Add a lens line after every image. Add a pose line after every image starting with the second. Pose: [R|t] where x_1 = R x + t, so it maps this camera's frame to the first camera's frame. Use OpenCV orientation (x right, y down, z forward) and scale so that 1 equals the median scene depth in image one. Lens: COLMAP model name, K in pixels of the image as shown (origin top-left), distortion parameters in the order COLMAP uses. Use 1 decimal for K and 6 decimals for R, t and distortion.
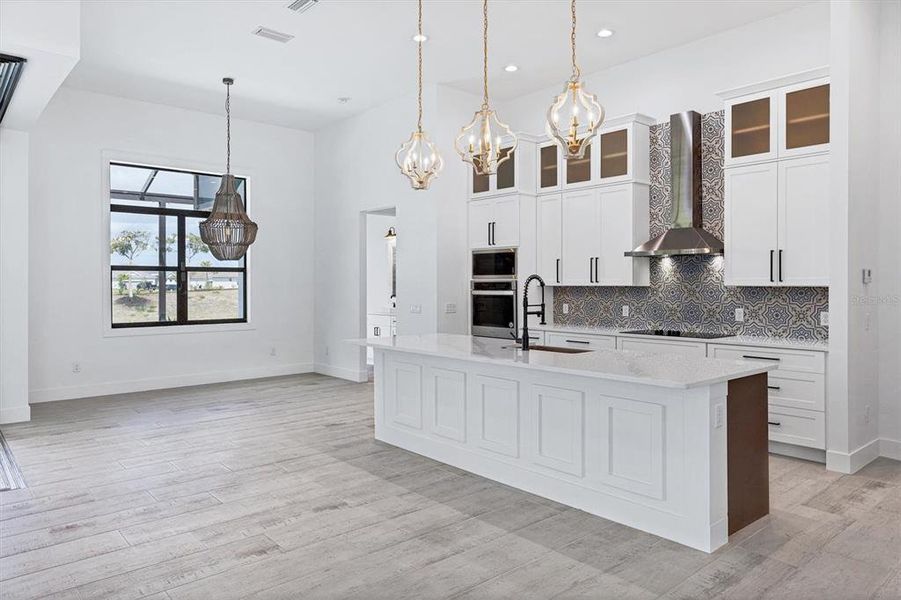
lens RADIAL K [[598.9, 0, 442.6], [0, 598.9, 284.4], [0, 0, 1]] dist [0.006697, -0.005027]
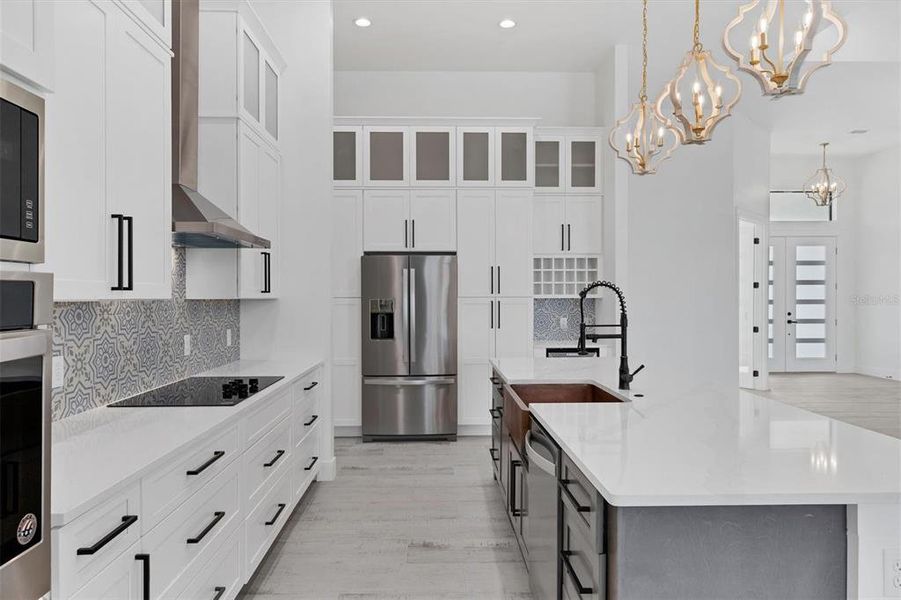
lens RADIAL K [[598.9, 0, 452.1], [0, 598.9, 297.4], [0, 0, 1]] dist [0.006697, -0.005027]
pose [[-0.786270, 0.003798, 0.617872, -0.101151], [0.005282, 0.999986, 0.000575, 0.002146], [-0.617861, 0.003716, -0.786279, 1.269532]]
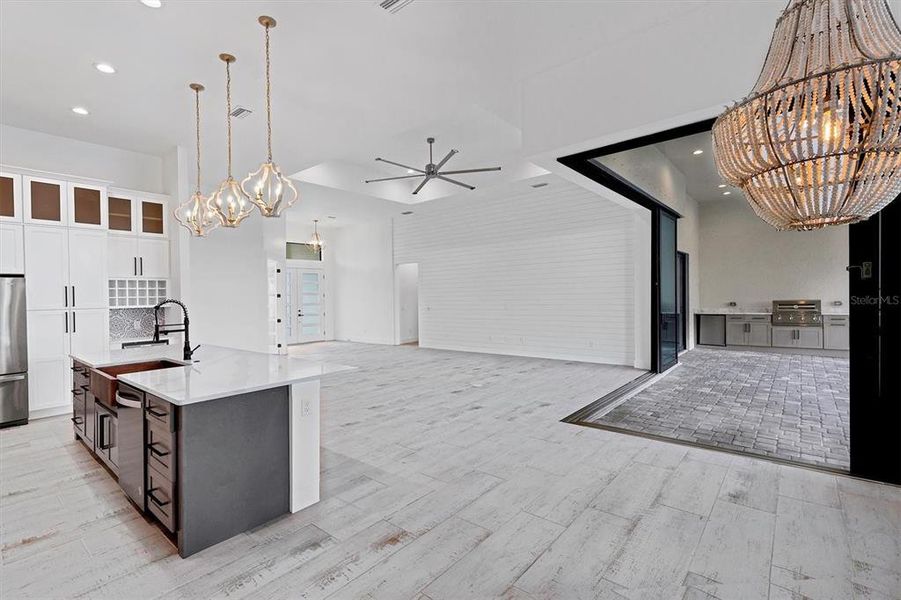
lens RADIAL K [[381.4, 0, 476.4], [0, 381.4, 295.2], [0, 0, 1]] dist [0.014595, -0.002300]
pose [[-0.967682, 0.020965, -0.251302, -0.177805], [0.021590, 0.999767, 0.000272, -0.006899], [0.251249, -0.005163, -0.967909, 1.446405]]
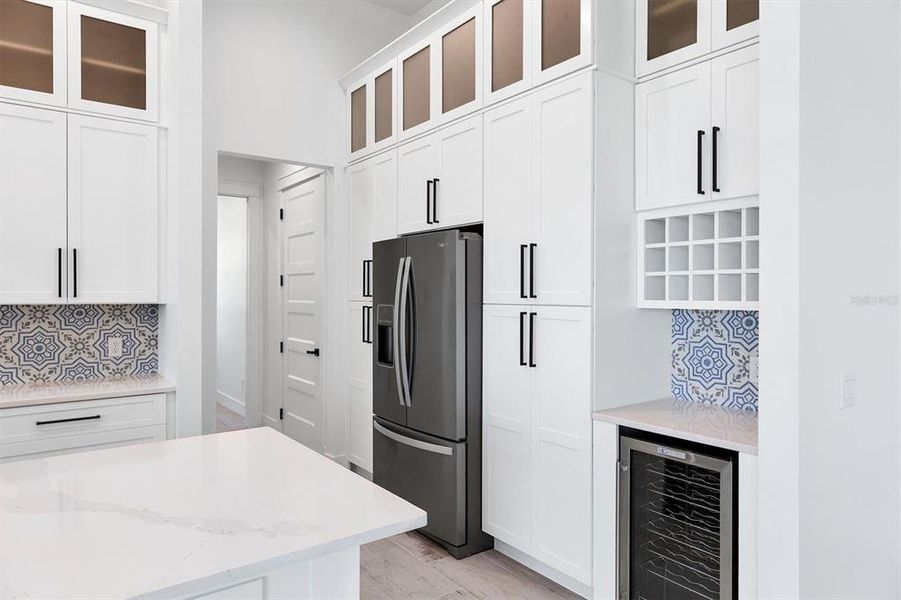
lens RADIAL K [[577.0, 0, 447.7], [0, 577.0, 292.7], [0, 0, 1]] dist [0.004196, 0.003377]
pose [[0.072518, 0.002930, 0.997363, -0.033217], [0.000539, 0.999995, -0.002977, -0.006217], [-0.997367, 0.000753, 0.072517, 0.471635]]
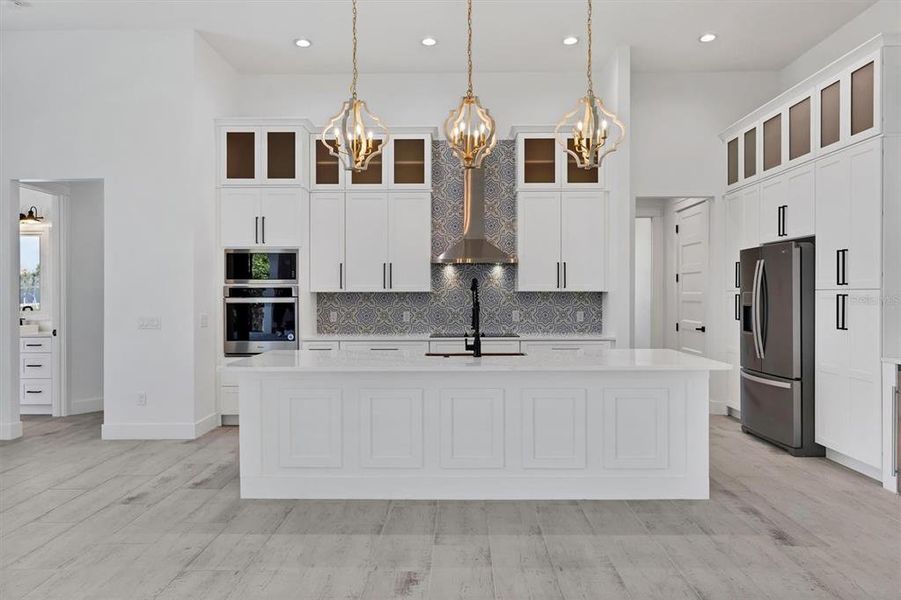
lens RADIAL K [[598.9, 0, 444.6], [0, 598.9, 296.1], [0, 0, 1]] dist [0.006697, -0.005027]
pose [[0.664548, -0.002222, 0.747242, -0.463472], [0.001993, 0.999997, 0.001202, 0.009423], [-0.747243, 0.000691, 0.664551, 0.307058]]
